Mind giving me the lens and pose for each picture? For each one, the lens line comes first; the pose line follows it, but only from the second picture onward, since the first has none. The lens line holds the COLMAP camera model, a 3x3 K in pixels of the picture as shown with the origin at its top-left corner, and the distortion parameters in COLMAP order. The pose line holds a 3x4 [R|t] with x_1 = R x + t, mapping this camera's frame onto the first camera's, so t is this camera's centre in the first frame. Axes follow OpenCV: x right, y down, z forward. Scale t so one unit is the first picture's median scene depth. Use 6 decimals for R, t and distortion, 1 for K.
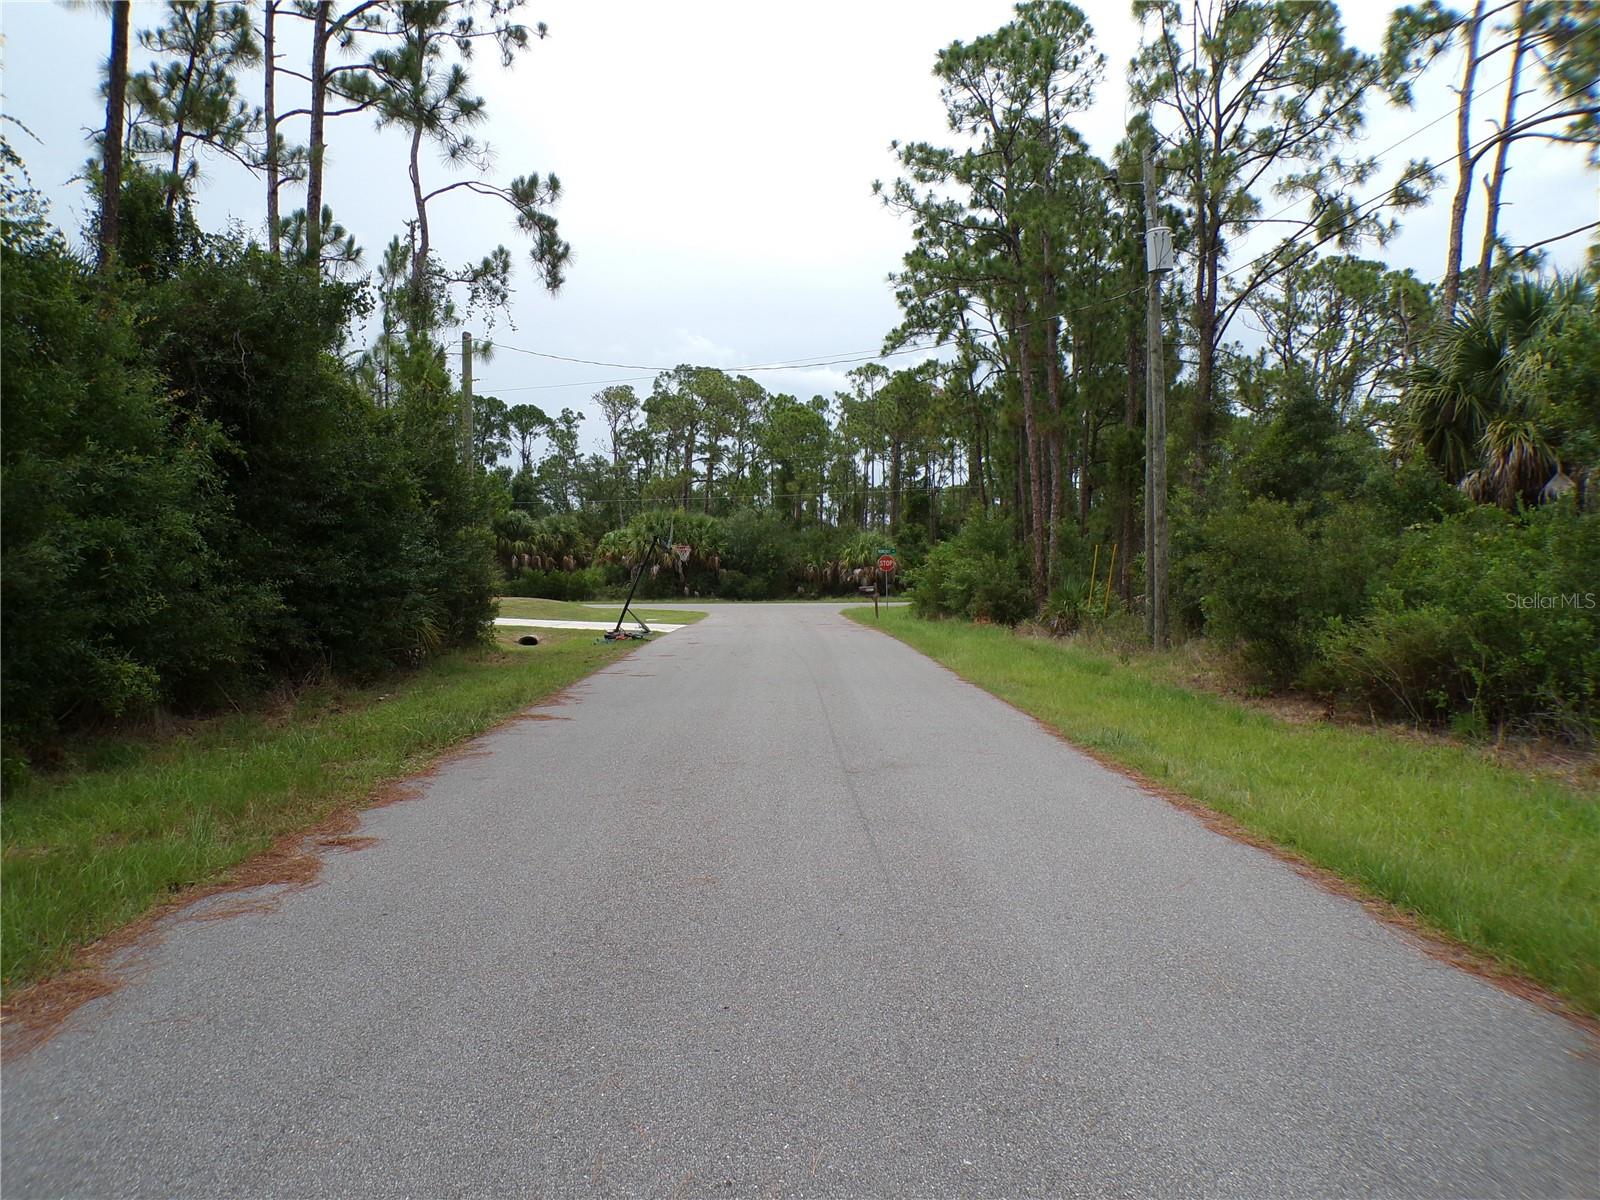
lens RADIAL K [[1045.3, 0, 793.5], [0, 1045.3, 613.3], [0, 0, 1]] dist [-0.063114, 0.021370]
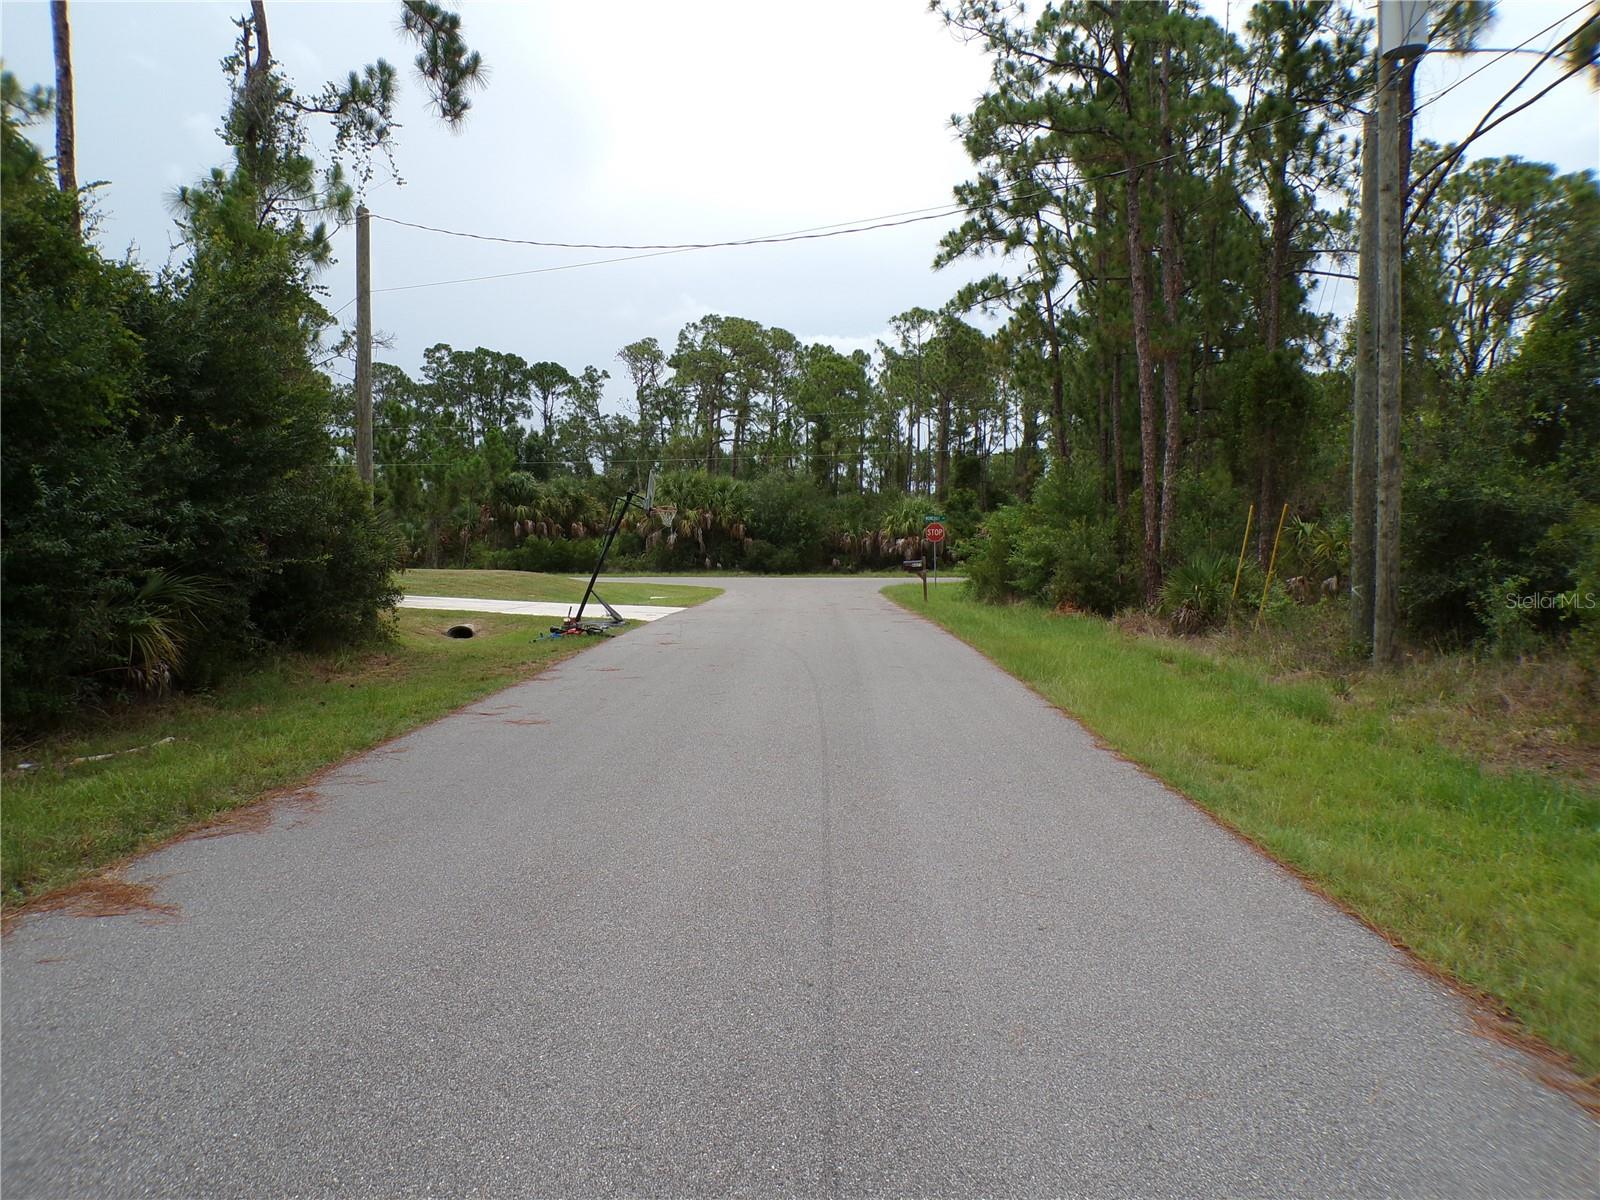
lens RADIAL K [[1045.3, 0, 793.5], [0, 1045.3, 613.3], [0, 0, 1]] dist [-0.063114, 0.021370]
pose [[0.999196, 0.007900, -0.039312, 0.005297], [-0.006770, 0.999562, 0.028797, -0.003885], [0.039522, -0.028508, 0.998812, 0.100058]]
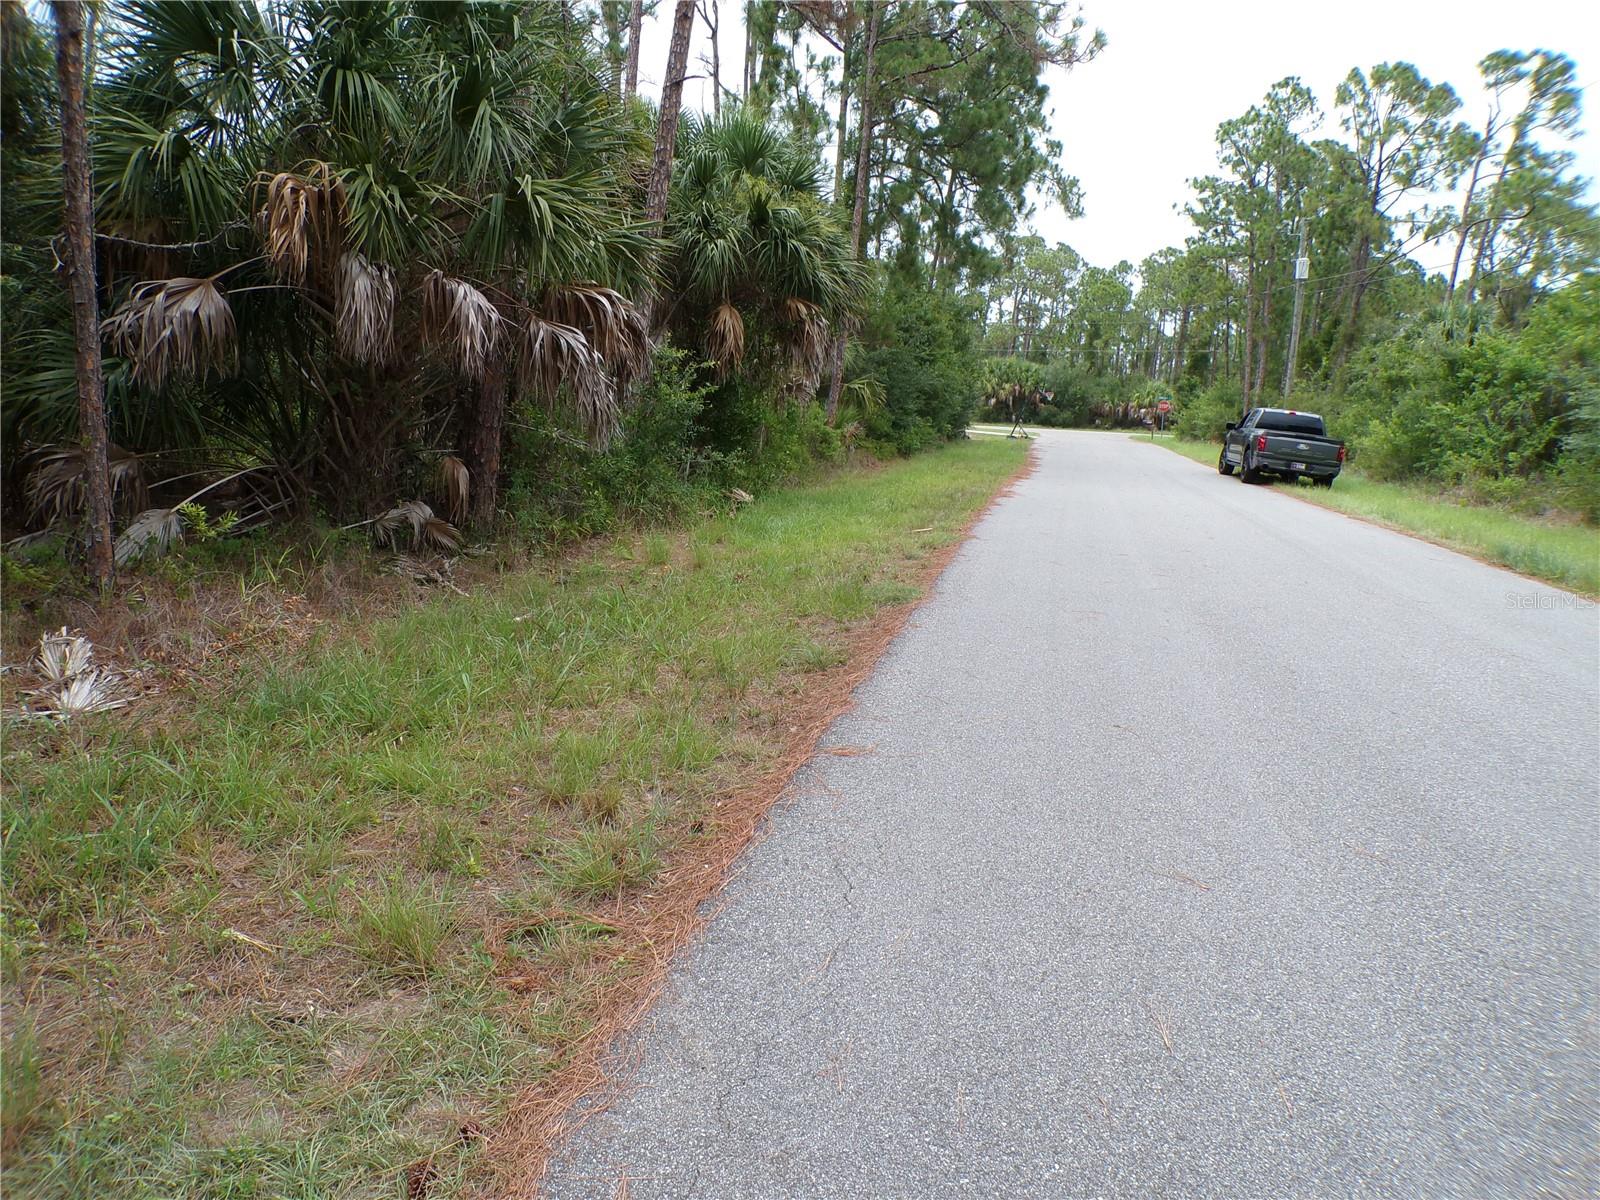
lens RADIAL K [[1045.3, 0, 793.5], [0, 1045.3, 613.3], [0, 0, 1]] dist [-0.063114, 0.021370]
pose [[0.965785, 0.096830, -0.240589, -0.024160], [-0.056802, 0.984137, 0.168071, 0.015820], [0.253047, -0.148654, 0.955965, -0.380149]]
